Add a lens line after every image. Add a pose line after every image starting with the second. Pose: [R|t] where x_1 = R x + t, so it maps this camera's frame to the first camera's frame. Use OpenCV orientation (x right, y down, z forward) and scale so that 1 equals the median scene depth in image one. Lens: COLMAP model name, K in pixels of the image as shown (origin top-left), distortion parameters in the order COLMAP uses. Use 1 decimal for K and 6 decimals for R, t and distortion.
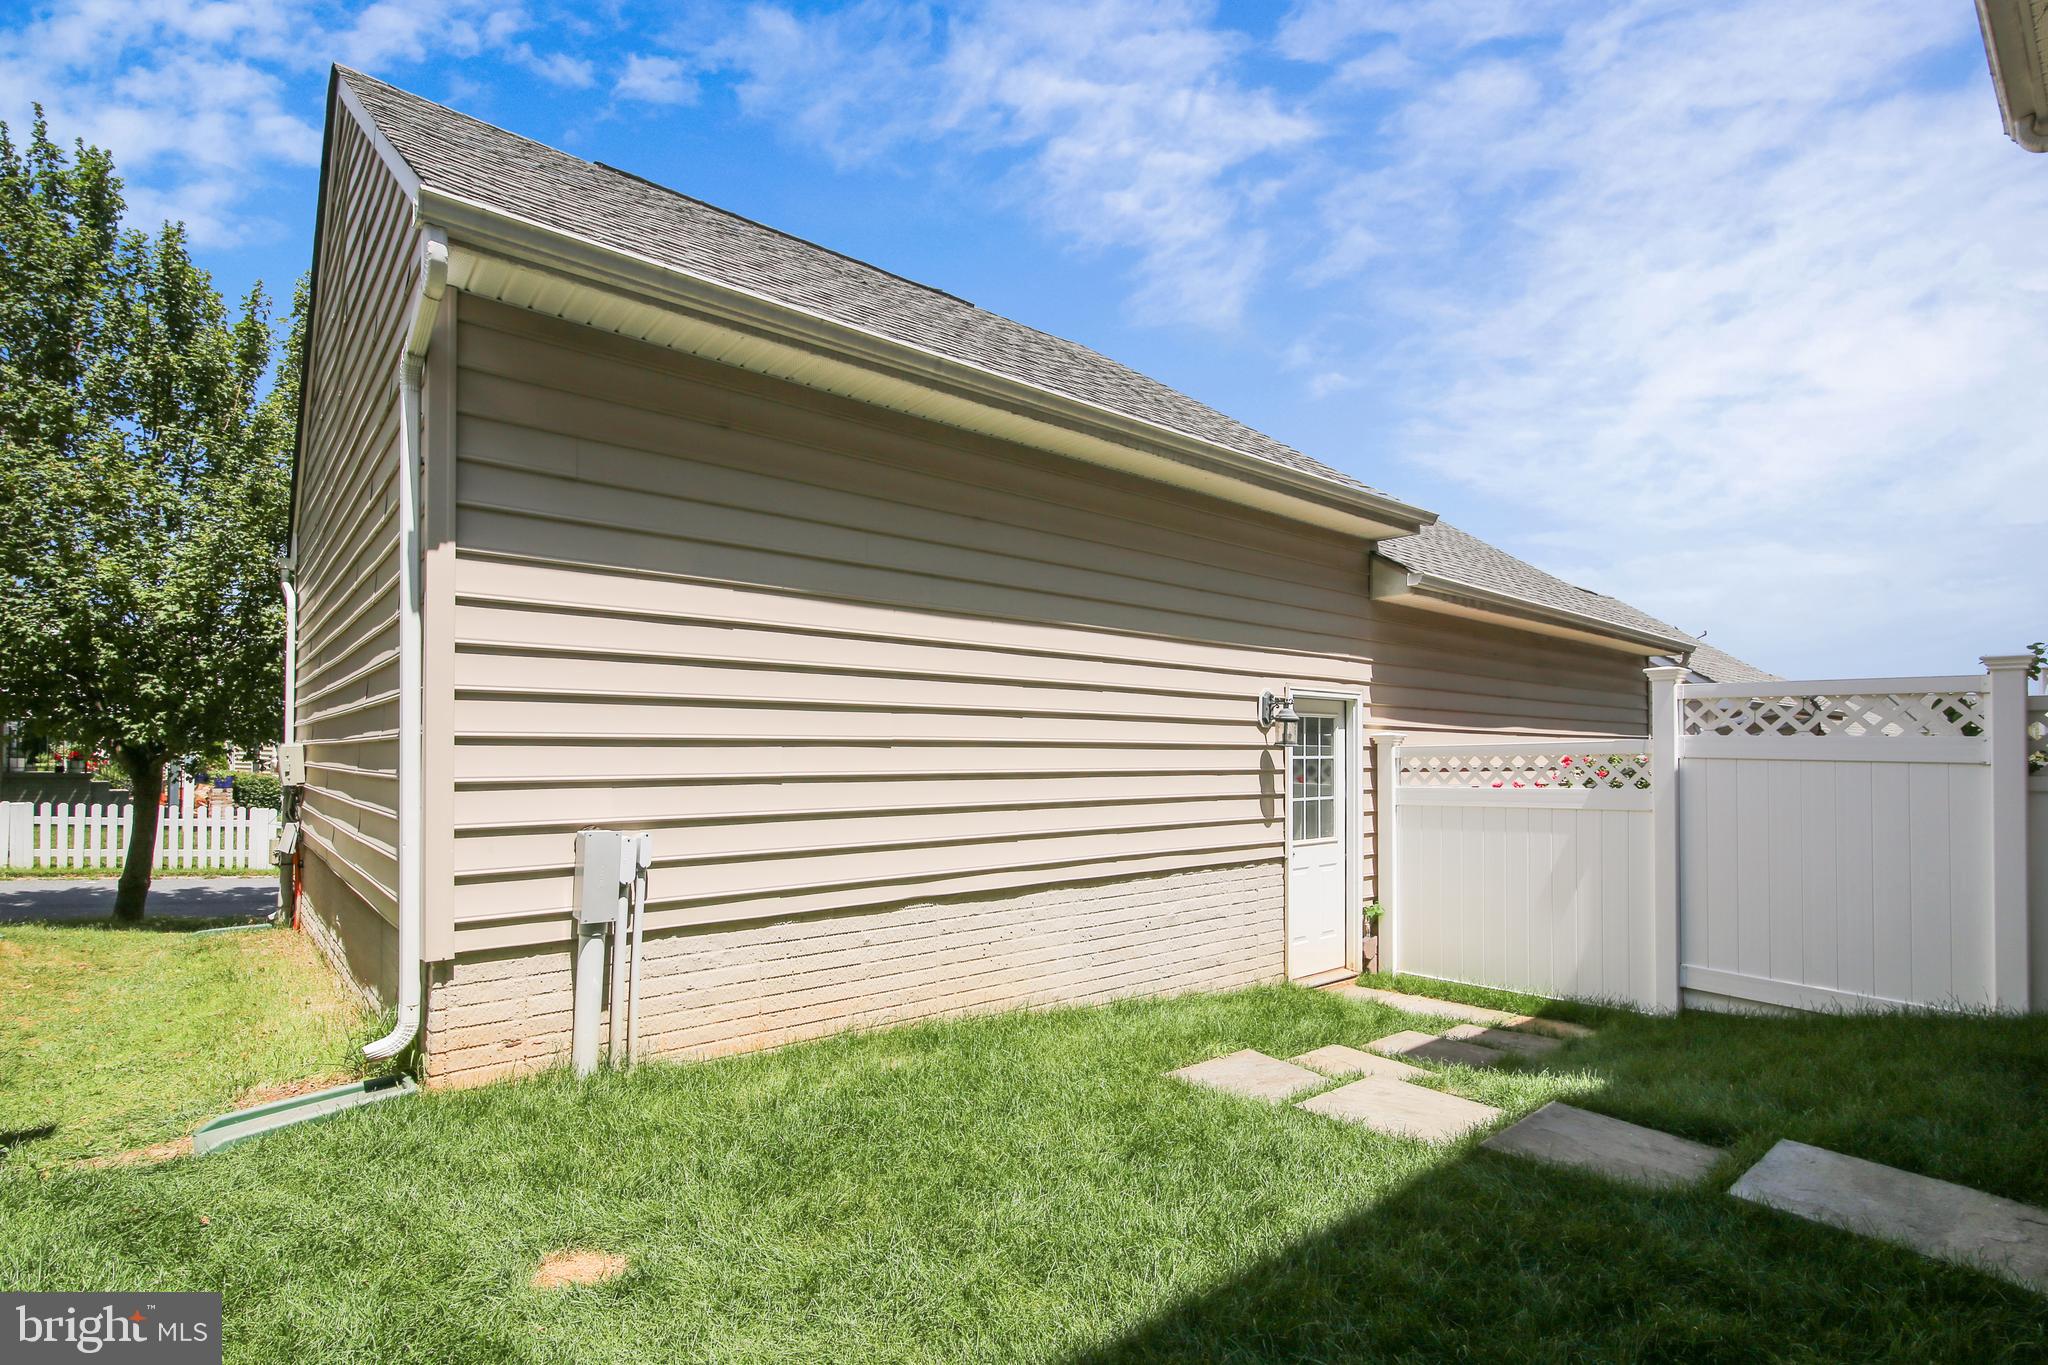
lens RADIAL K [[997.7, 0, 1010.8], [0, 997.7, 724.8], [0, 0, 1]] dist [-0.001667, -0.000721]
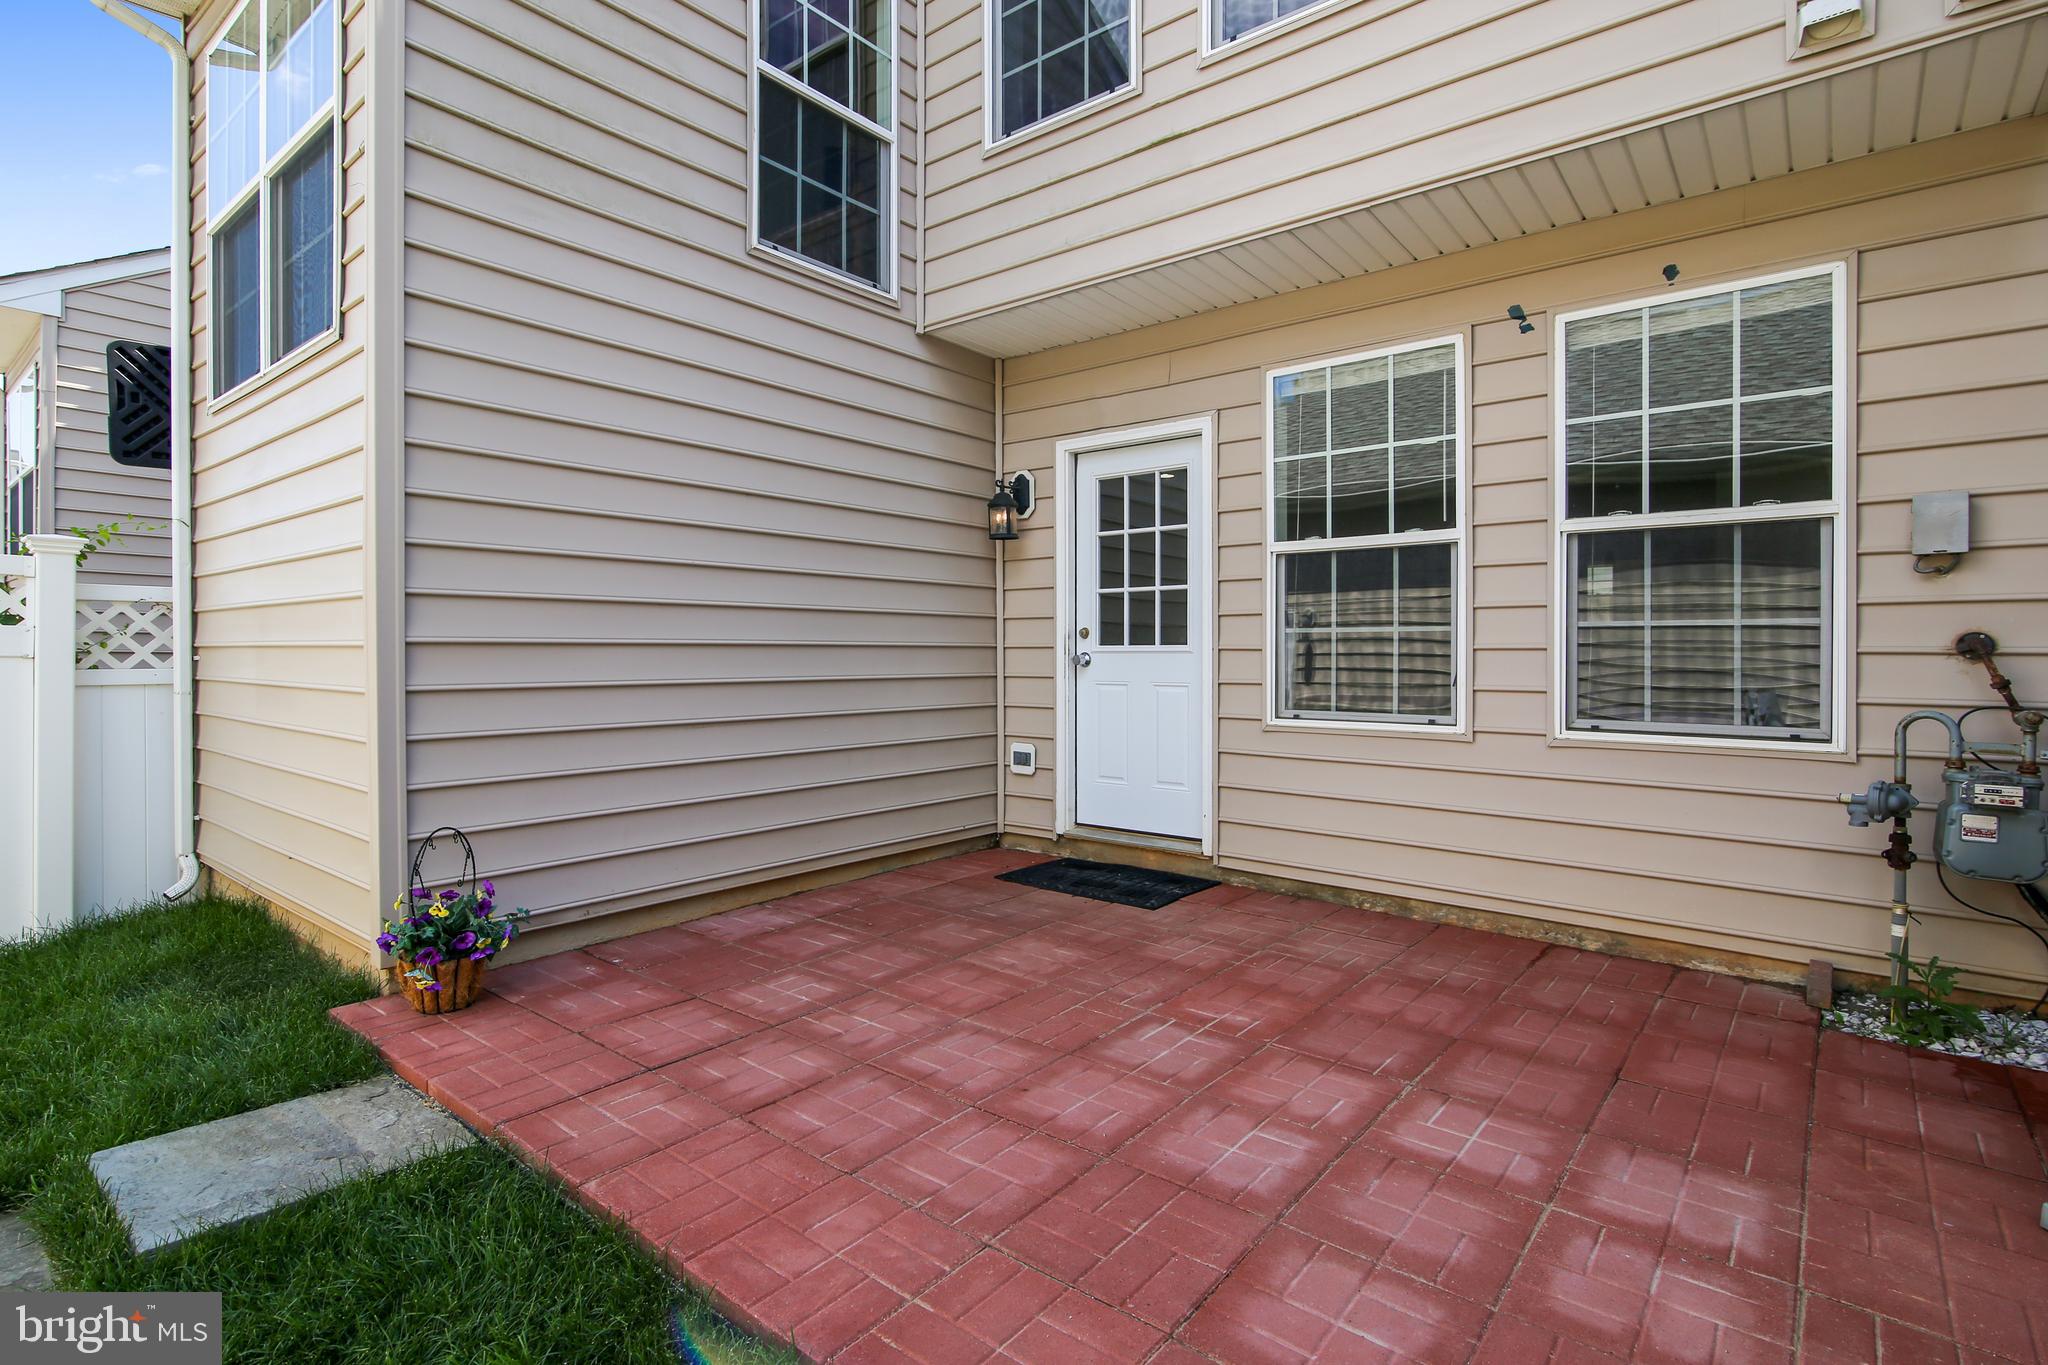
lens RADIAL K [[964.3, 0, 1063.8], [0, 964.3, 649.0], [0, 0, 1]] dist [-0.001947, -0.000387]
pose [[-0.202348, 0.002211, 0.979311, -0.039978], [-0.029970, 0.999515, -0.008449, 0.008831], [-0.978855, -0.031060, -0.202183, 0.208056]]
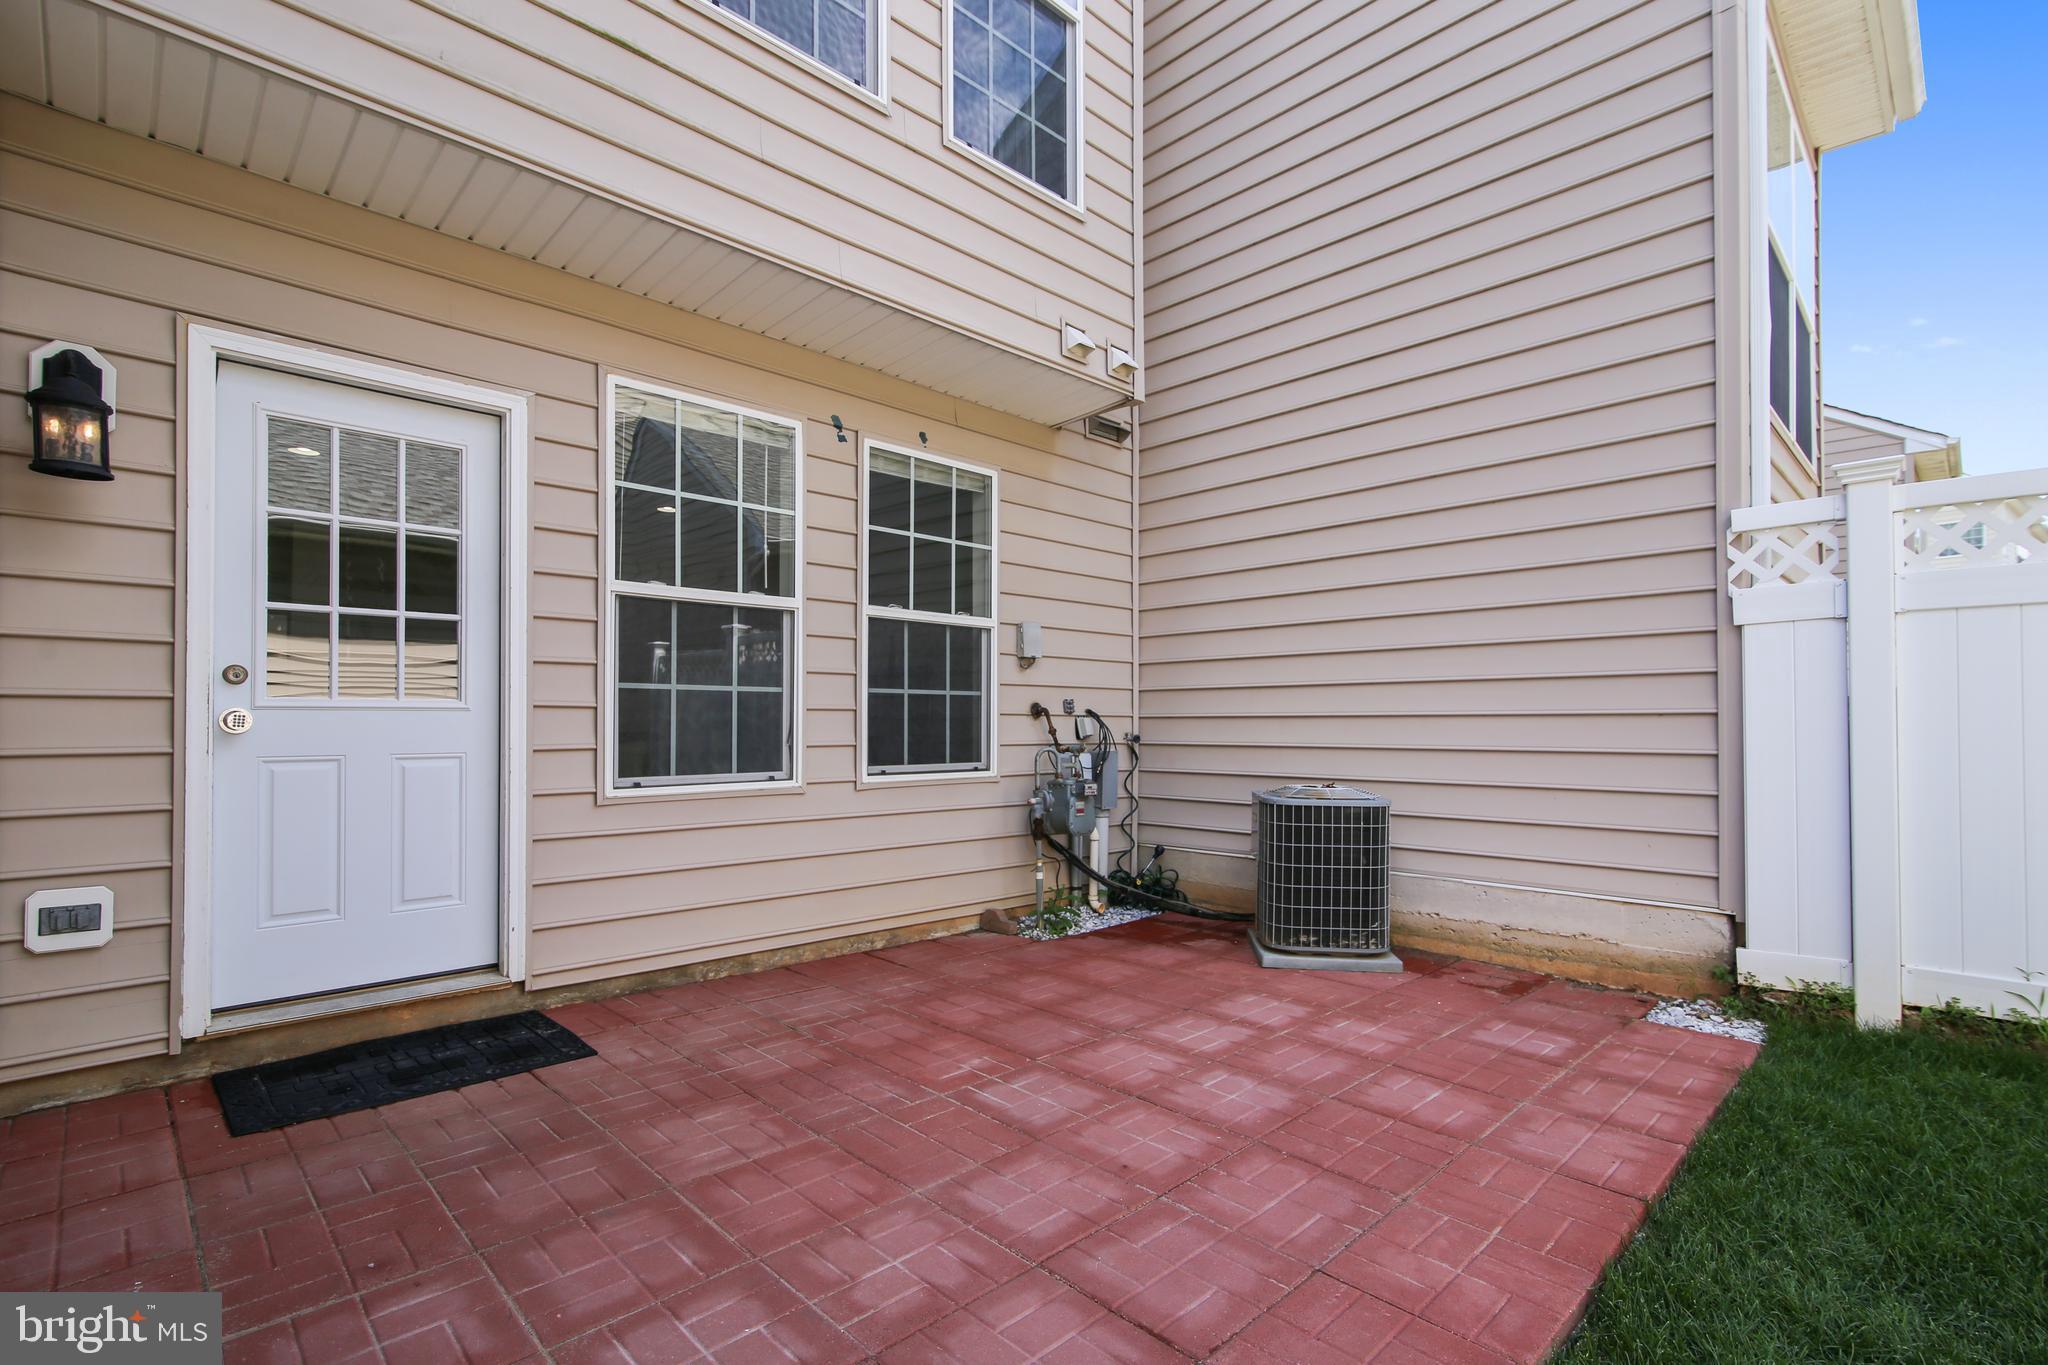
lens RADIAL K [[927.3, 0, 1024.5], [0, 927.3, 708.8], [0, 0, 1]] dist [0.000490, 0.000026]
pose [[-0.998831, -0.002866, -0.048249, 0.416966], [-0.000812, 0.999095, -0.042529, 0.024446], [0.048328, -0.042440, -0.997930, 0.510257]]
